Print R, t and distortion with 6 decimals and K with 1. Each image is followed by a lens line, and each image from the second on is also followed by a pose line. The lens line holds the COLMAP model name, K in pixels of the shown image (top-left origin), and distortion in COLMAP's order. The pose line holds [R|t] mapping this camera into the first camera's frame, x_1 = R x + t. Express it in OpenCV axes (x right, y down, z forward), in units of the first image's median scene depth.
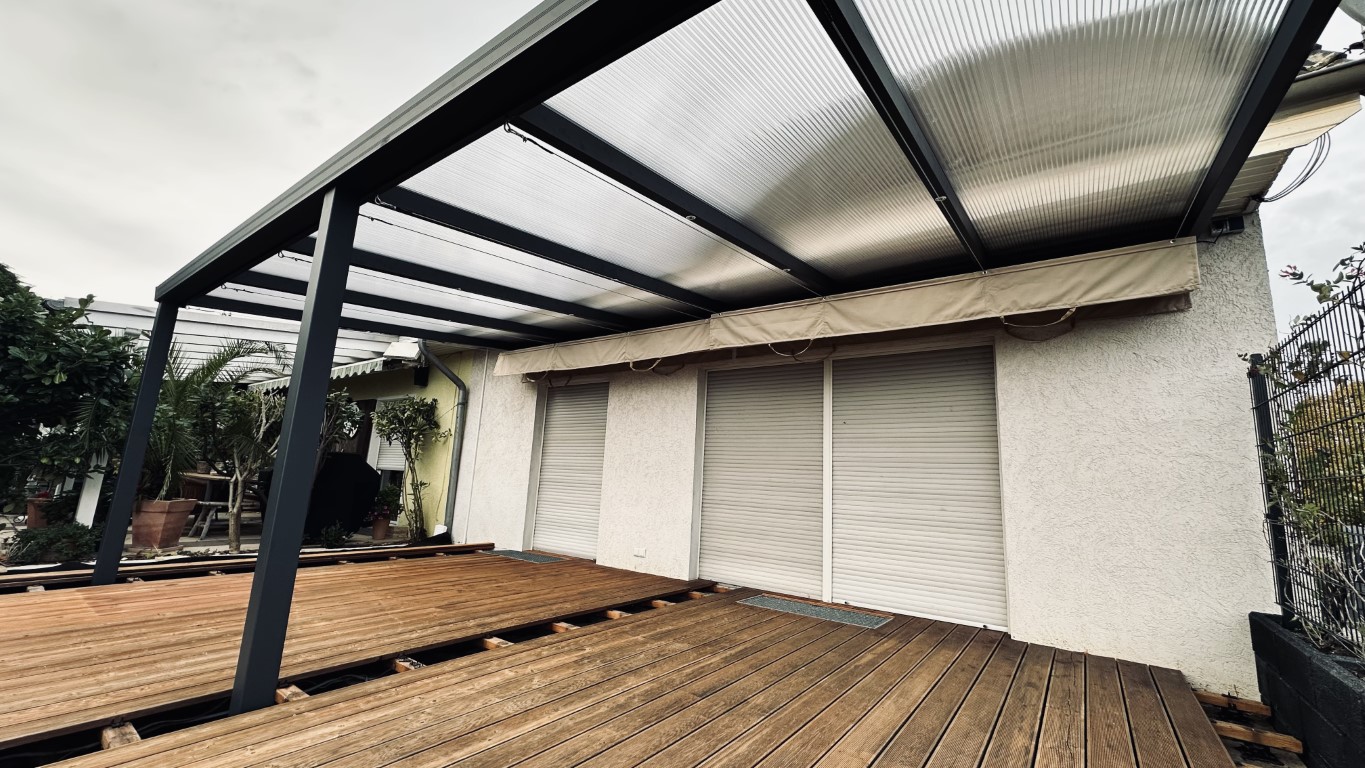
lens RADIAL K [[539.3, 0, 682.5], [0, 539.3, 384.0], [0, 0, 1]] dist [-0.008931, 0.000643]
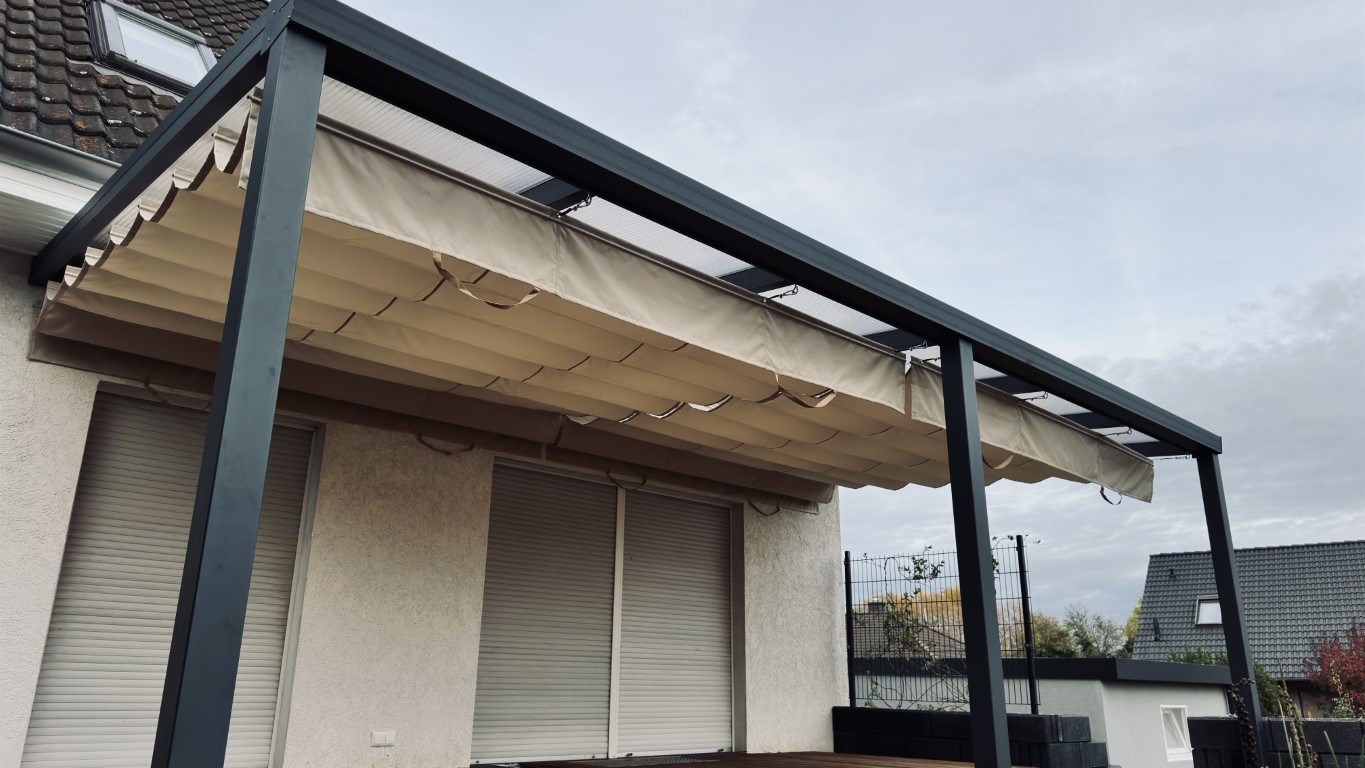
lens RADIAL K [[932.3, 0, 682.5], [0, 932.3, 384.0], [0, 0, 1]] dist [0.079531, -0.083726]
pose [[0.183453, 0.253632, 0.949745, -1.323115], [-0.182582, 0.958123, -0.220601, 0.123465], [-0.965924, -0.132936, 0.222079, 0.590851]]
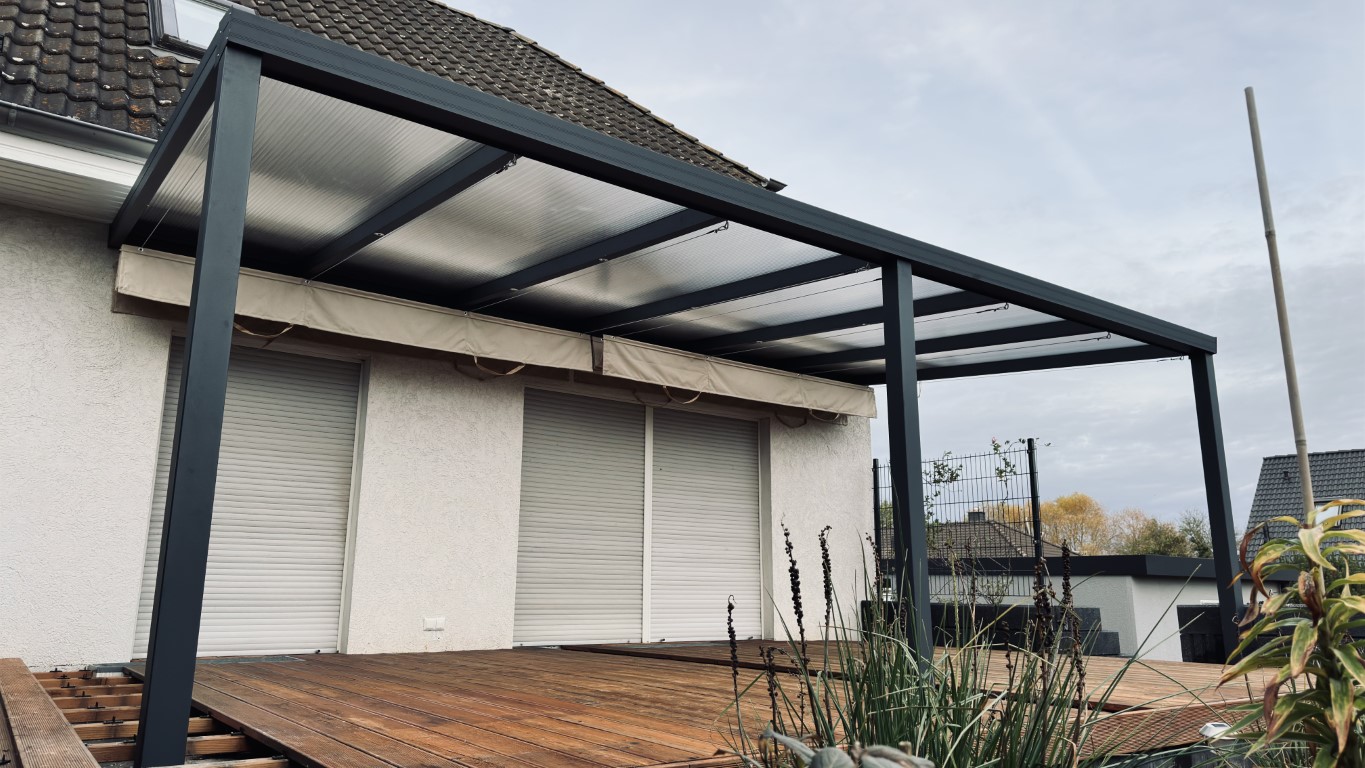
lens RADIAL K [[925.0, 0, 682.5], [0, 925.0, 384.0], [0, 0, 1]] dist [0.102999, -0.115877]
pose [[0.299676, 0.161740, 0.940231, -1.397482], [-0.165755, 0.979363, -0.115641, 0.110504], [-0.939531, -0.121193, 0.320301, 0.408958]]
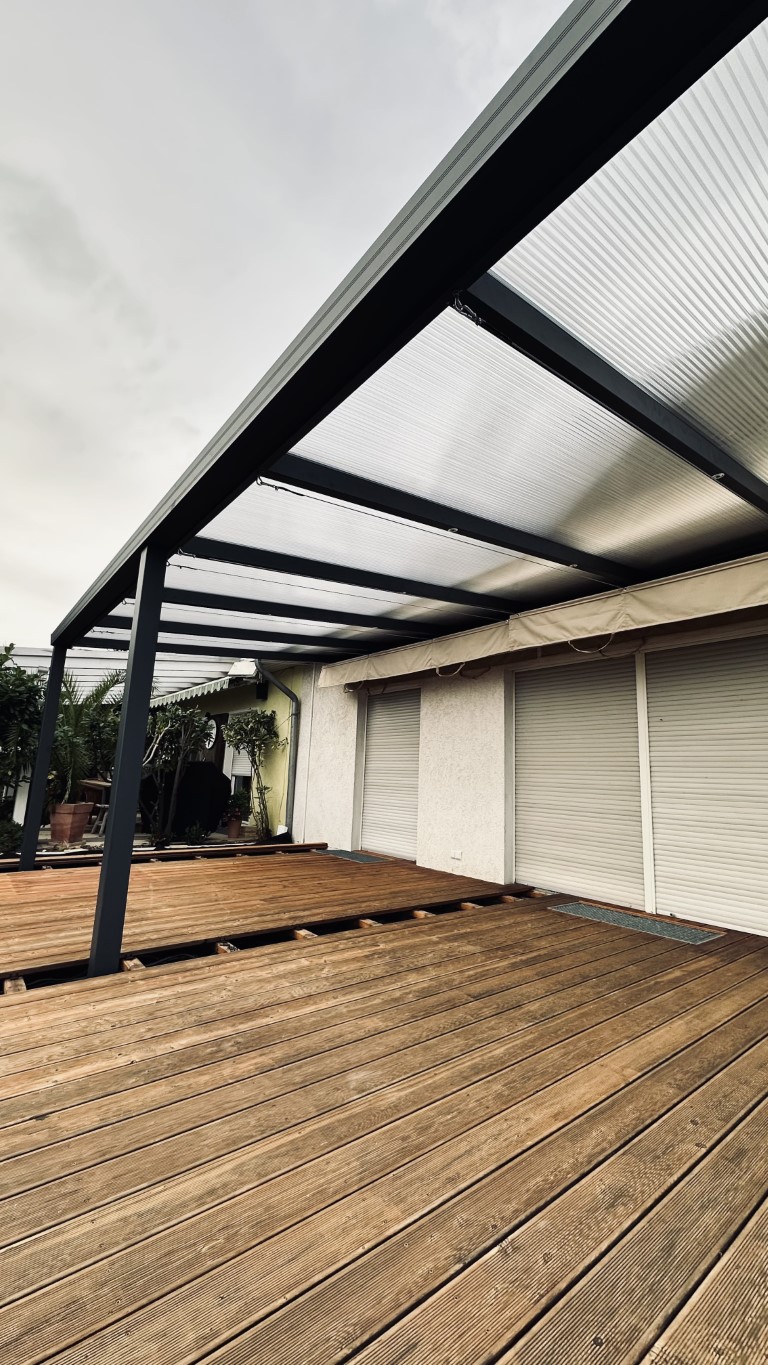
lens RADIAL K [[539.3, 0, 384.0], [0, 539.3, 682.5], [0, 0, 1]] dist [-0.008931, 0.000643]
pose [[0.964831, -0.057854, -0.256427, 0.081396], [0.056788, 0.998319, -0.011567, -0.008495], [0.256665, -0.003402, 0.966494, -0.016235]]
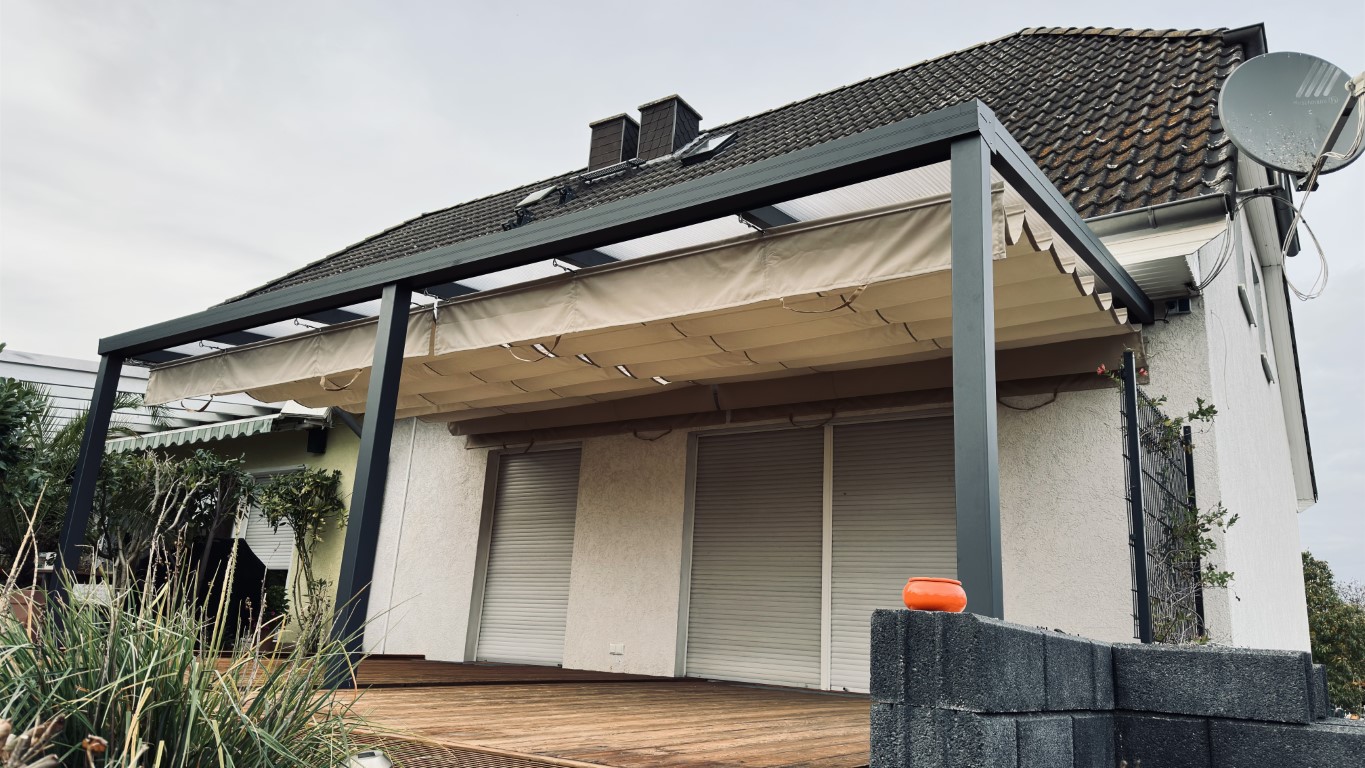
lens RADIAL K [[932.3, 0, 682.5], [0, 932.3, 384.0], [0, 0, 1]] dist [0.079531, -0.083726]
pose [[0.999658, 0.011477, 0.023507, -0.017871], [-0.009529, 0.996639, -0.081368, 0.017329], [-0.024362, 0.081117, 0.996407, -0.607213]]
